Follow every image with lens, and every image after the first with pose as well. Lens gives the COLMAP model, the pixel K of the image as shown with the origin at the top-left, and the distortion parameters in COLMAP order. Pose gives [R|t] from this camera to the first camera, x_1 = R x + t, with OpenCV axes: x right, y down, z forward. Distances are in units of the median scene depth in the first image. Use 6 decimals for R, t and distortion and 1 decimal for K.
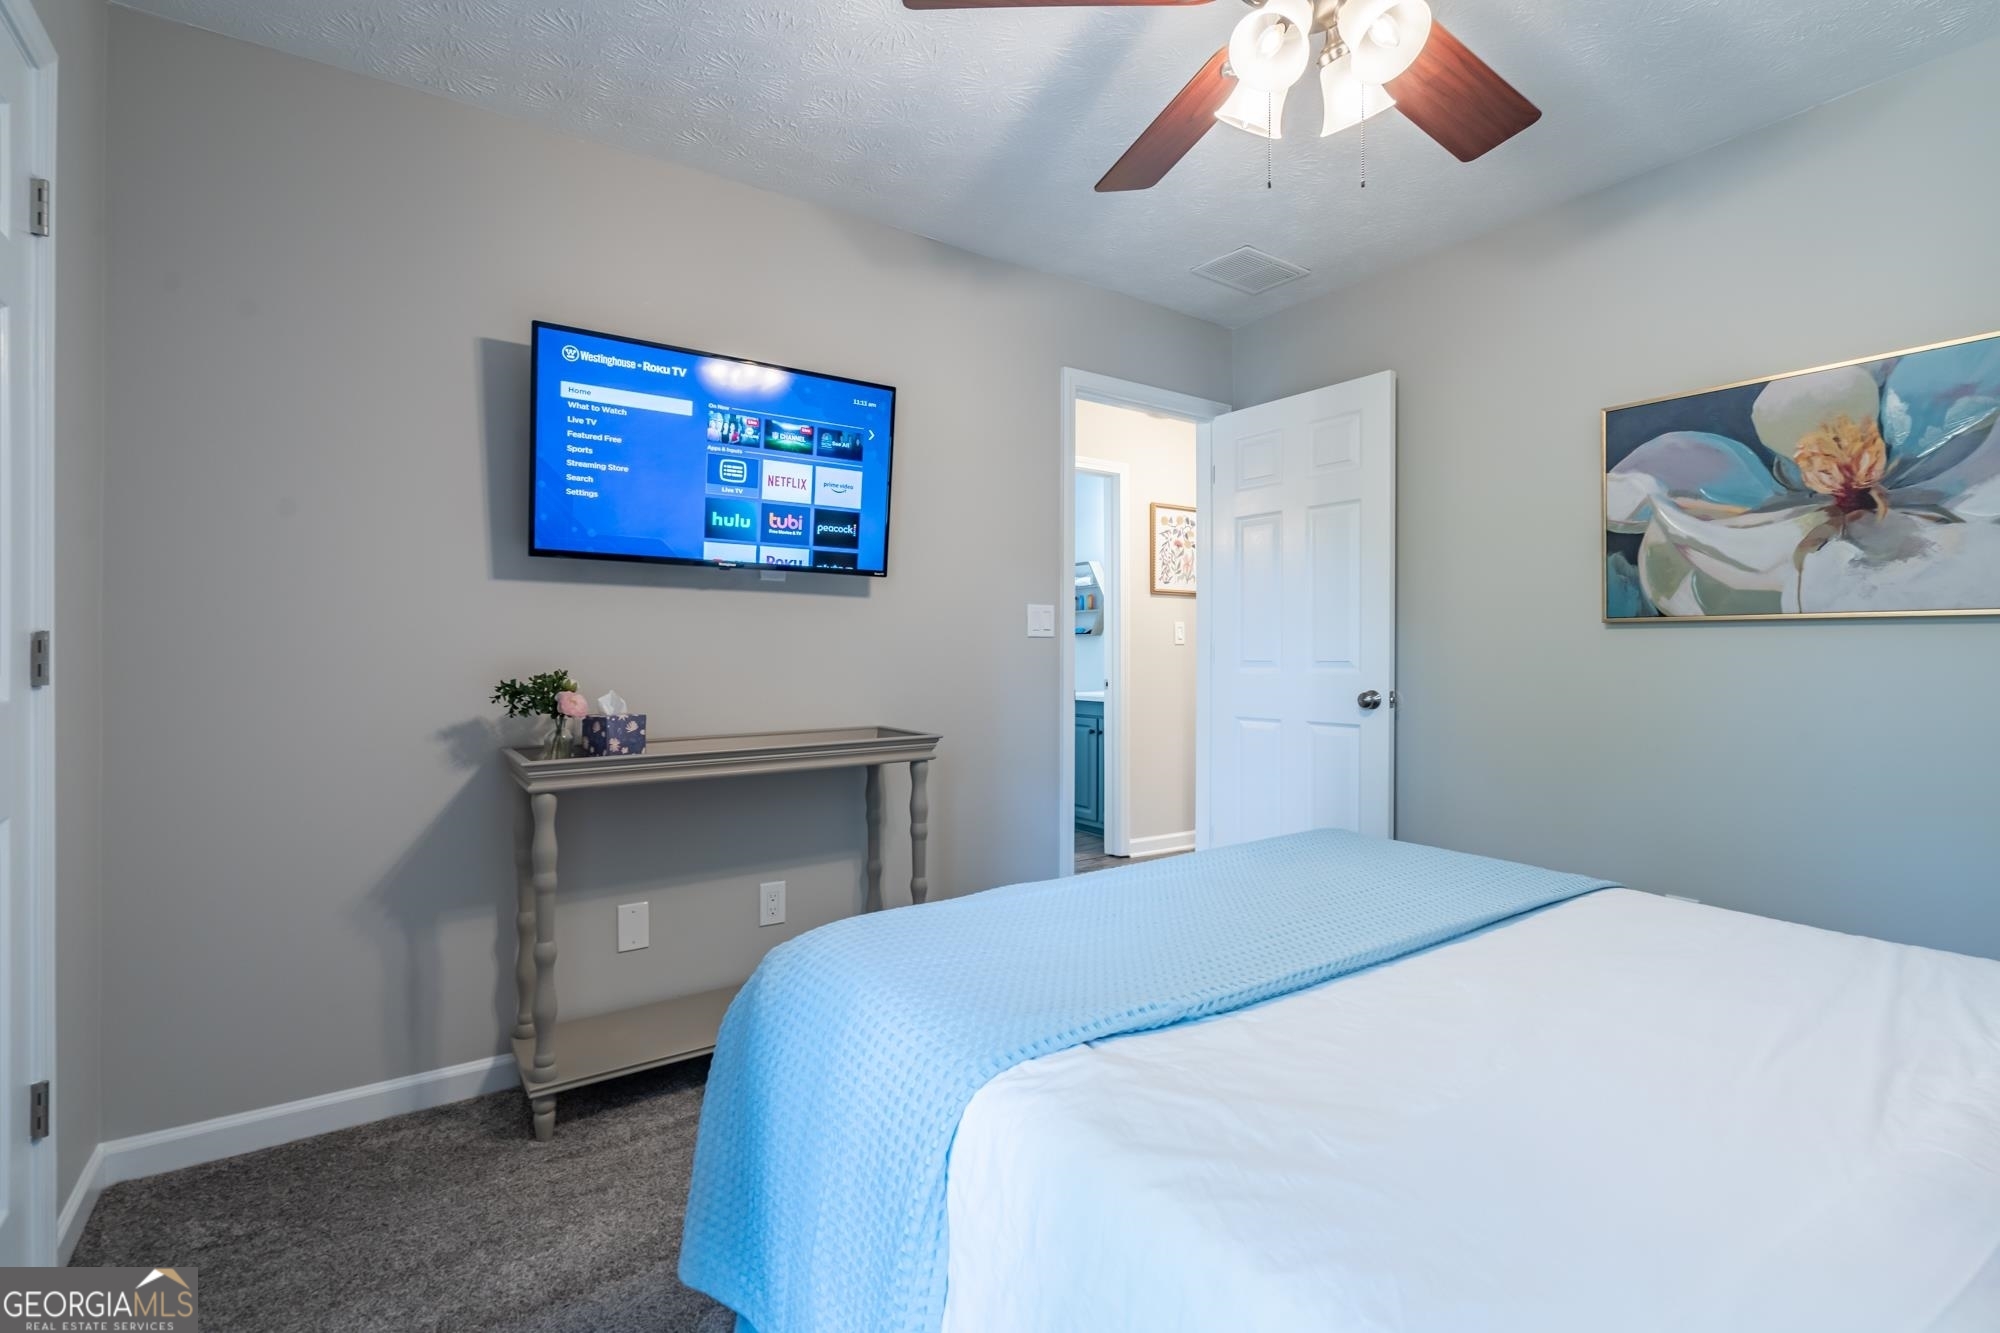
lens RADIAL K [[950.8, 0, 1020.2], [0, 950.8, 660.6], [0, 0, 1]] dist [-0.001641, -0.000493]
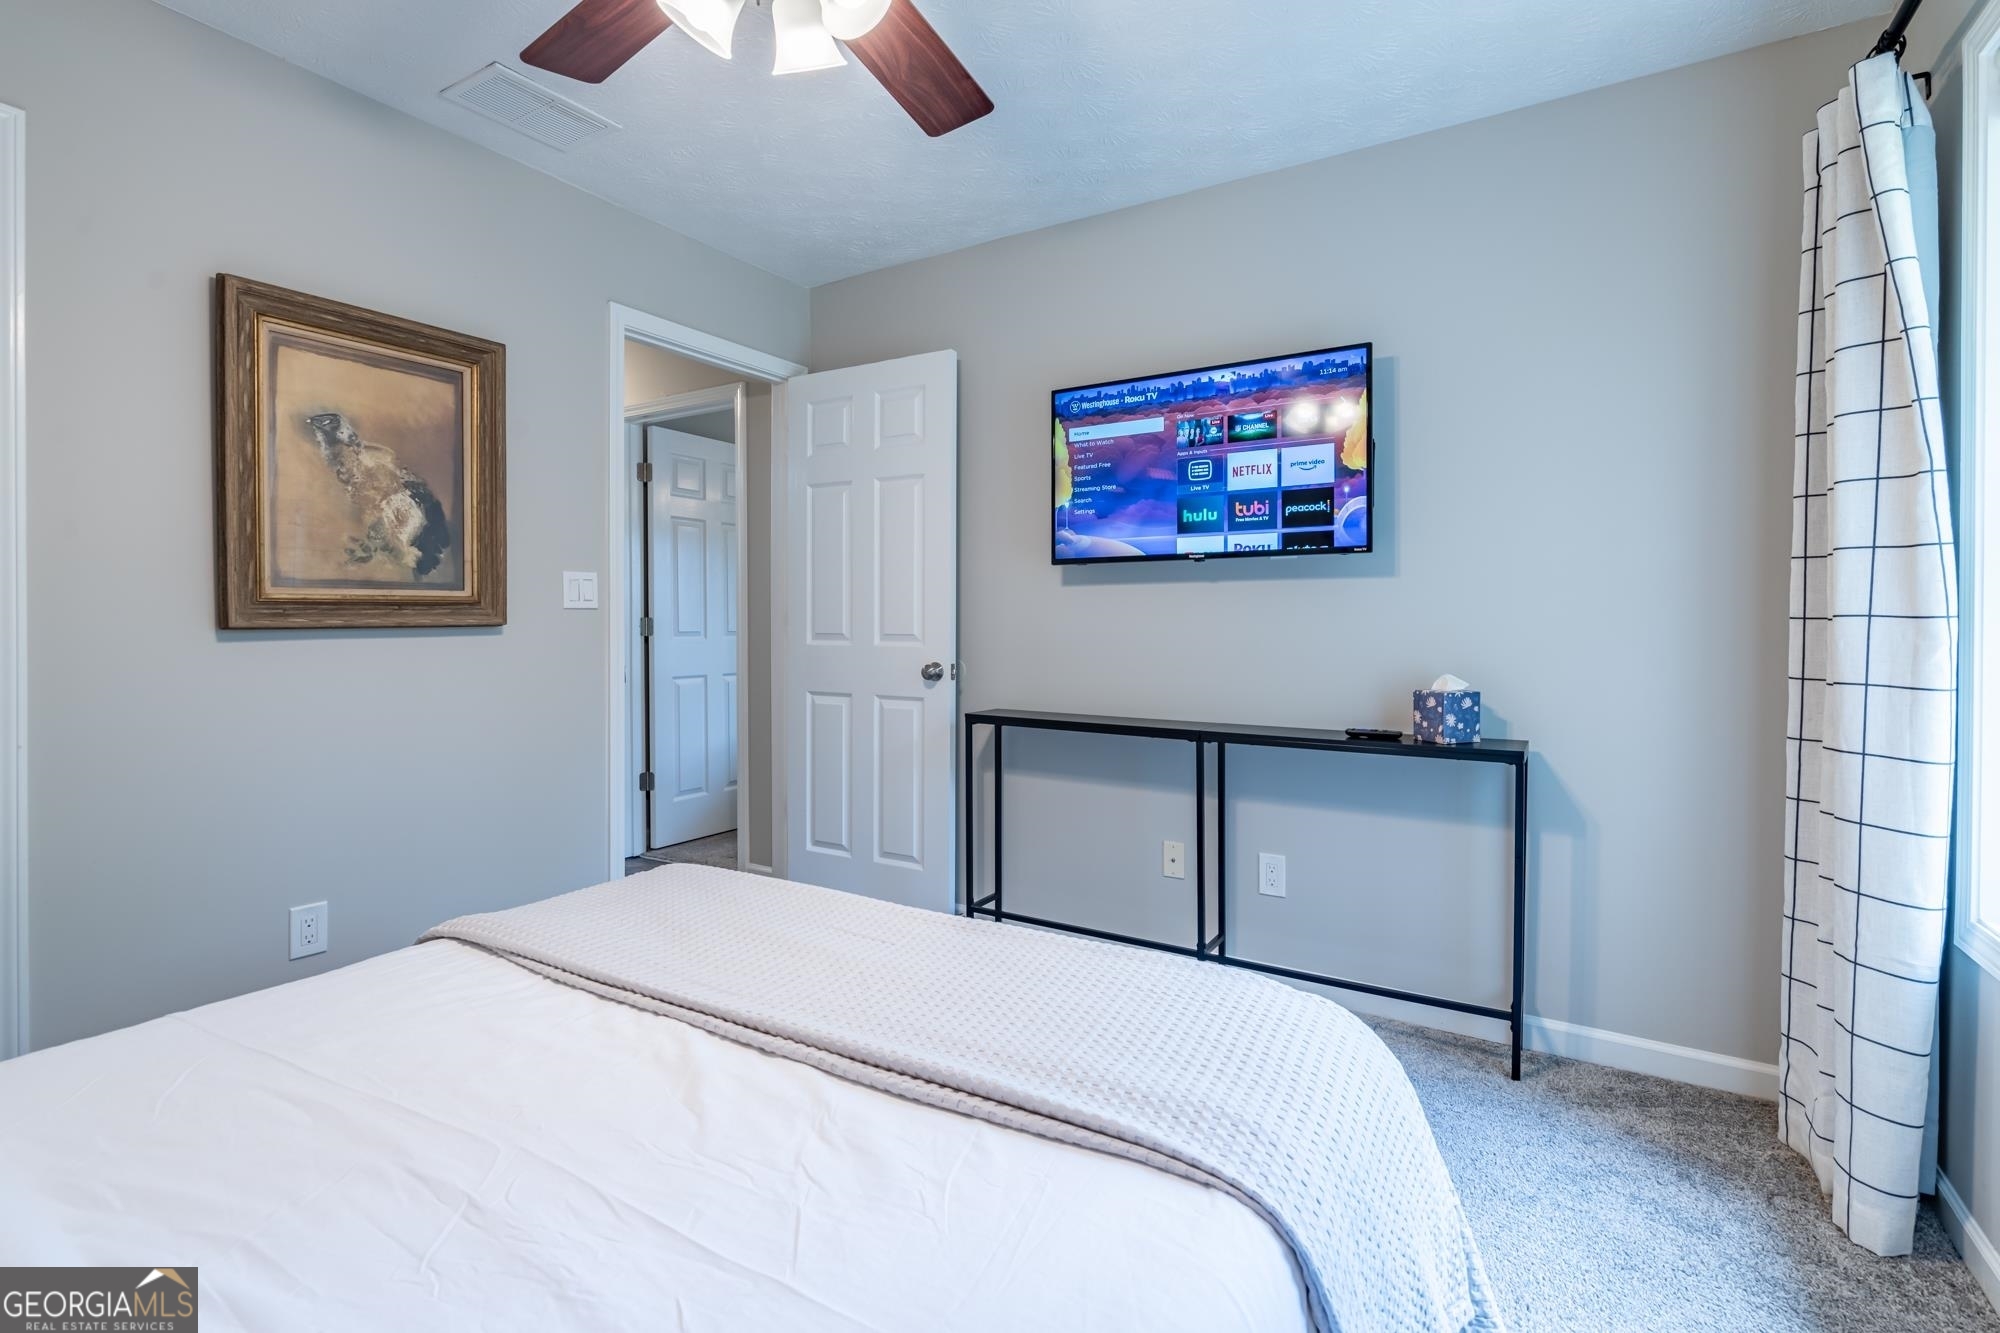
lens RADIAL K [[881.4, 0, 959.3], [0, 881.4, 652.4], [0, 0, 1]] dist [-0.006542, 0.001587]
pose [[0.388869, 0.023860, -0.920984, 0.522400], [-0.003466, 0.999695, 0.024436, -0.011399], [0.921287, -0.006310, 0.388833, 0.332057]]
